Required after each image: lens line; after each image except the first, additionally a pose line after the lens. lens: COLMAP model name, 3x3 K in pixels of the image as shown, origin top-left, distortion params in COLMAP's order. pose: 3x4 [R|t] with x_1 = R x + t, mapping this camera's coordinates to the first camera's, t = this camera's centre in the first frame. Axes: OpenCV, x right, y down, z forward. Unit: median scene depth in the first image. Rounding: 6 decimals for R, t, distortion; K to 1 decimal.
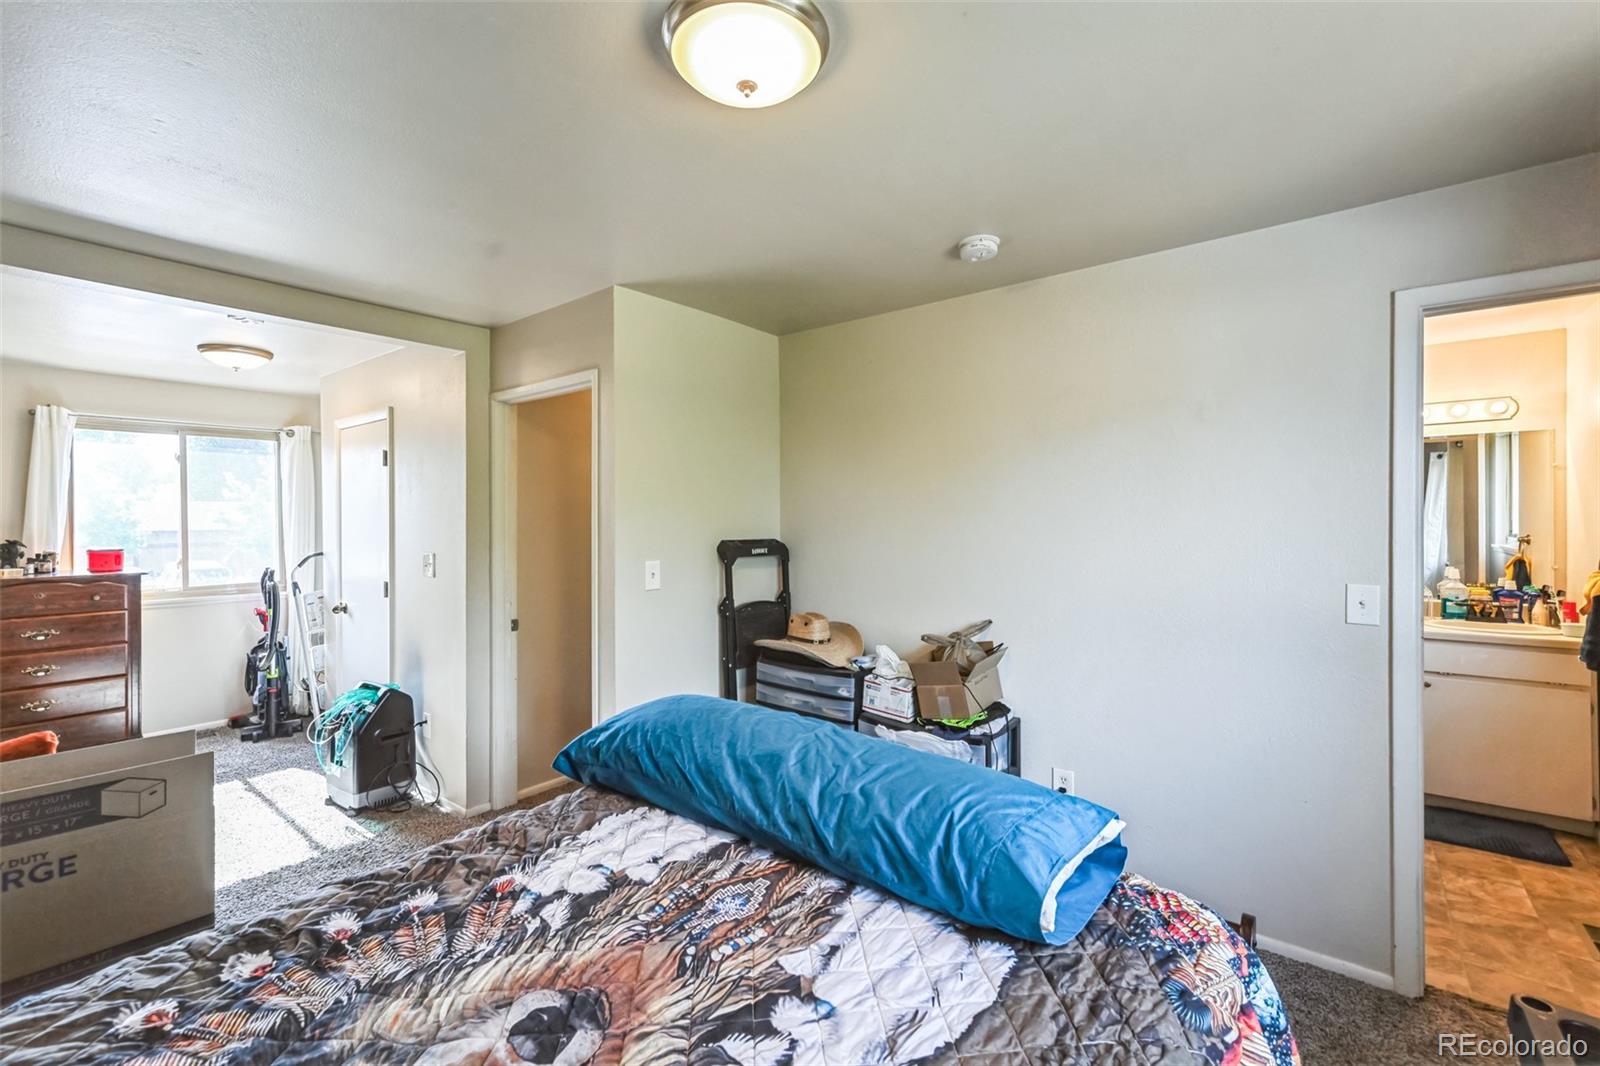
lens RADIAL K [[687.7, 0, 801.1], [0, 687.7, 522.3], [0, 0, 1]] dist [0.004691, 0.000141]
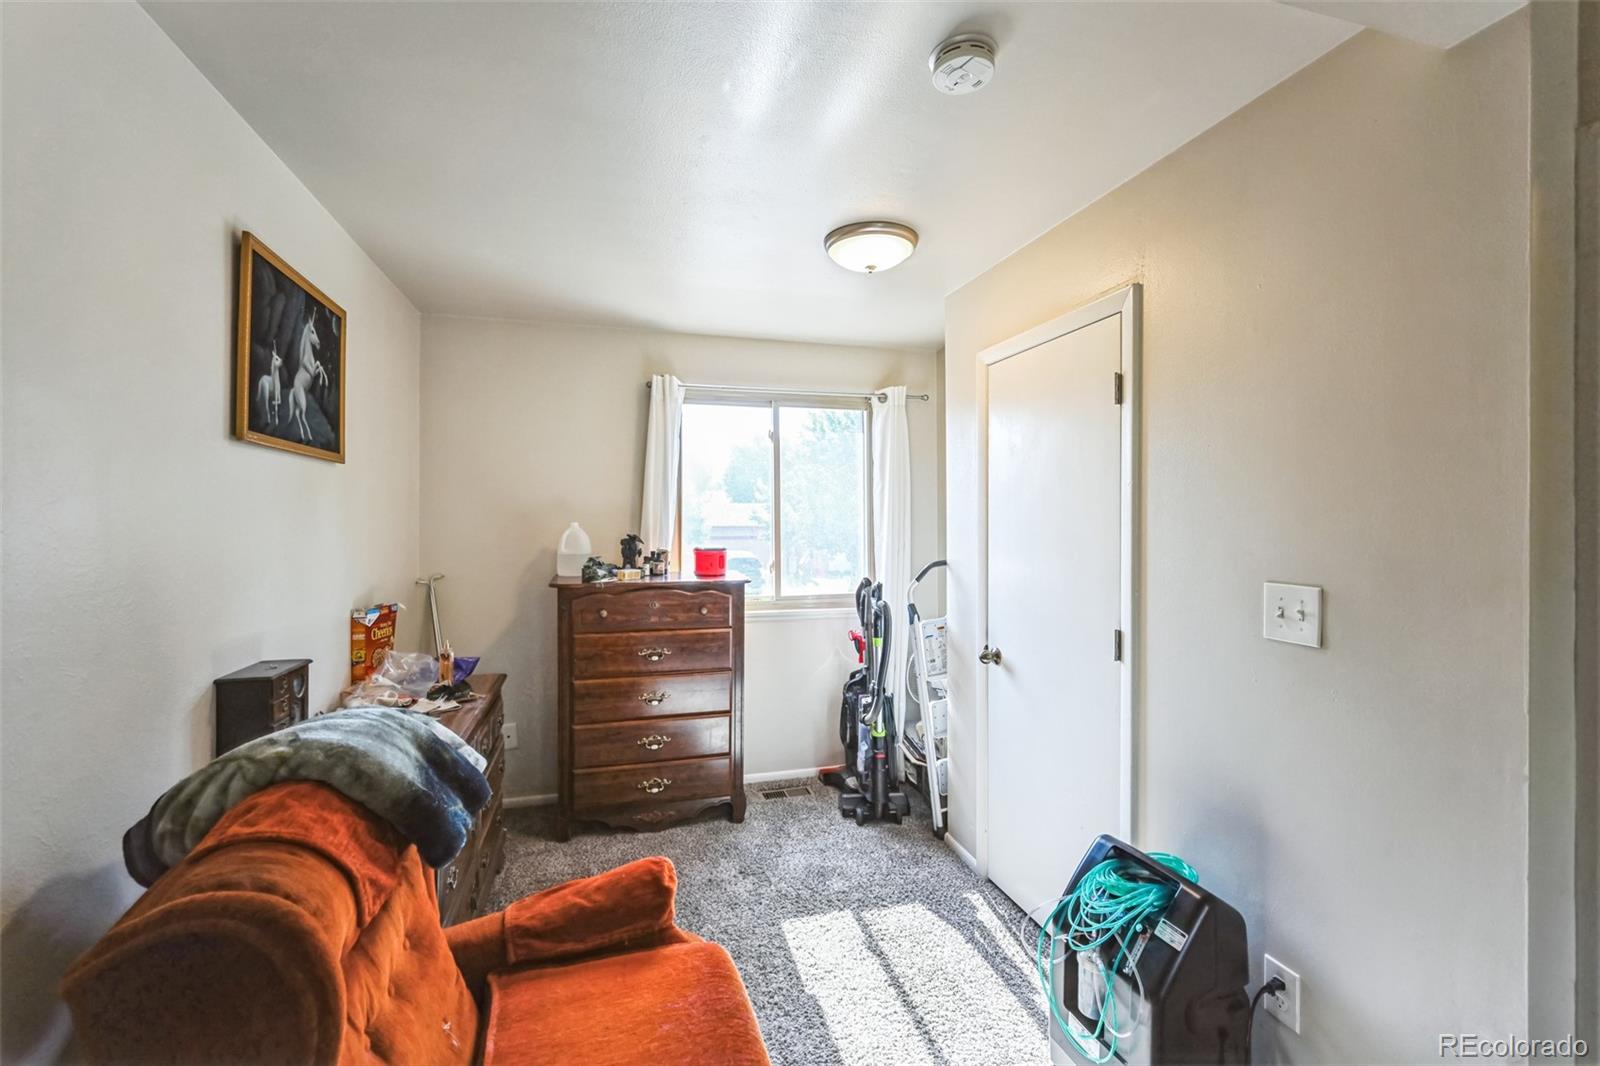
lens RADIAL K [[687.7, 0, 799.1], [0, 687.7, 526.1], [0, 0, 1]] dist [0.004691, 0.000141]
pose [[0.812753, 0.009723, -0.582528, -0.454987], [-0.006247, 0.999949, 0.007975, 0.006291], [0.582575, -0.002843, 0.812772, 0.408922]]
